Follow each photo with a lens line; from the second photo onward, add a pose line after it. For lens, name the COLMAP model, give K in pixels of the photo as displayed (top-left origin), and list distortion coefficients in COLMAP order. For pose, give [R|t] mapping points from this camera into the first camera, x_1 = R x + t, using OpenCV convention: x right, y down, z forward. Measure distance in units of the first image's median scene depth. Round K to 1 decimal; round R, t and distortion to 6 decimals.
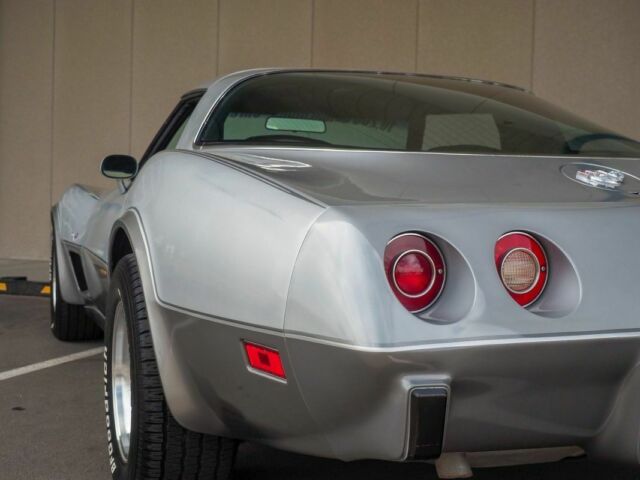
lens RADIAL K [[827.7, 0, 320.0], [0, 827.7, 240.0], [0, 0, 1]] dist [0.005447, 0.004145]
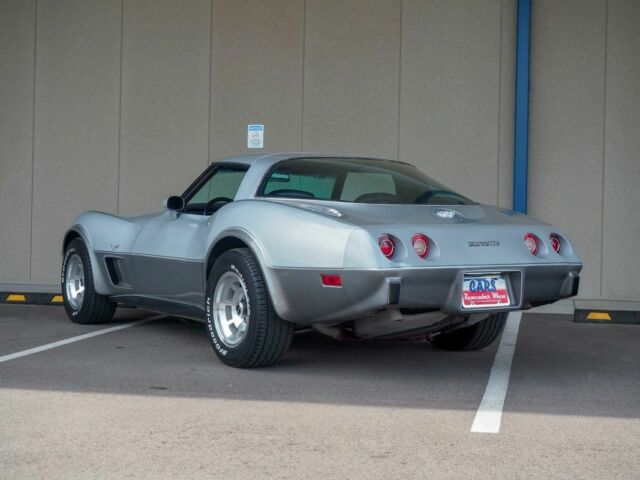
lens RADIAL K [[1048.1, 0, 320.0], [0, 1048.1, 240.0], [0, 0, 1]] dist [0.013736, 0.005137]
pose [[0.981921, -0.007063, 0.189162, -0.652180], [0.012521, 0.999539, -0.027676, 0.088620], [-0.188879, 0.029544, 0.981556, -2.084705]]
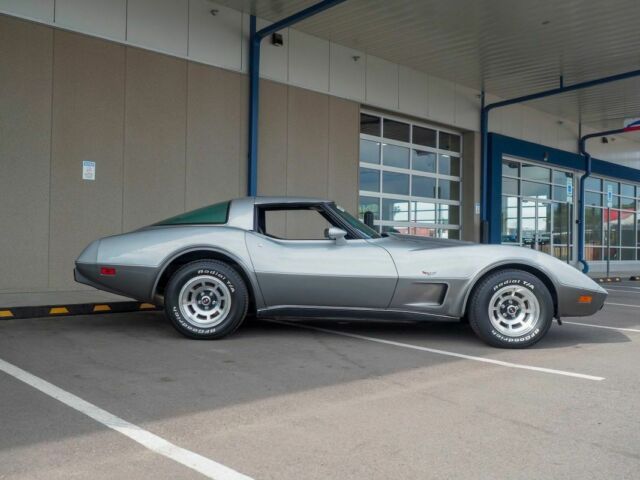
lens RADIAL K [[634.5, 0, 320.0], [0, 634.5, 240.0], [0, 0, 1]] dist [0.006878, 0.005525]
pose [[0.400168, -0.010050, 0.916387, -3.919205], [0.028910, 0.999581, -0.001662, -0.135376], [-0.915986, 0.027158, 0.400290, 0.809732]]
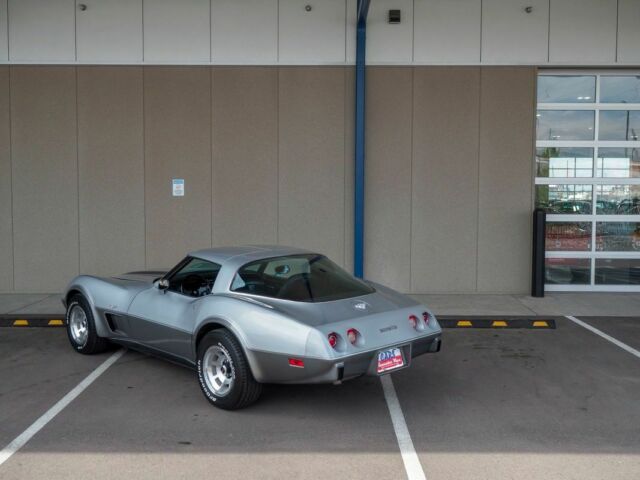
lens RADIAL K [[716.7, 0, 320.0], [0, 716.7, 240.0], [0, 0, 1]] dist [0.007088, -0.000022]
pose [[0.924261, -0.047726, 0.378766, -1.116540], [0.033875, 0.998494, 0.043151, -0.542027], [-0.380255, -0.027052, 0.924486, -2.069195]]
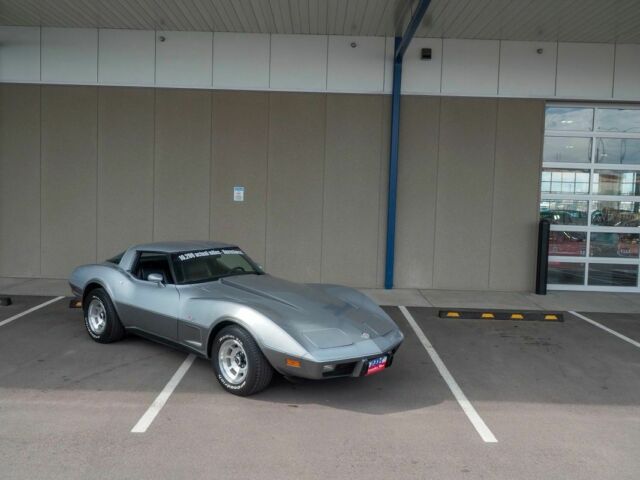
lens RADIAL K [[634.5, 0, 320.0], [0, 634.5, 240.0], [0, 0, 1]] dist [0.006878, 0.005525]
pose [[0.923083, -0.025206, 0.383774, -1.657420], [0.007677, 0.998859, 0.047141, -0.603634], [-0.384524, -0.040569, 0.922223, -2.173126]]
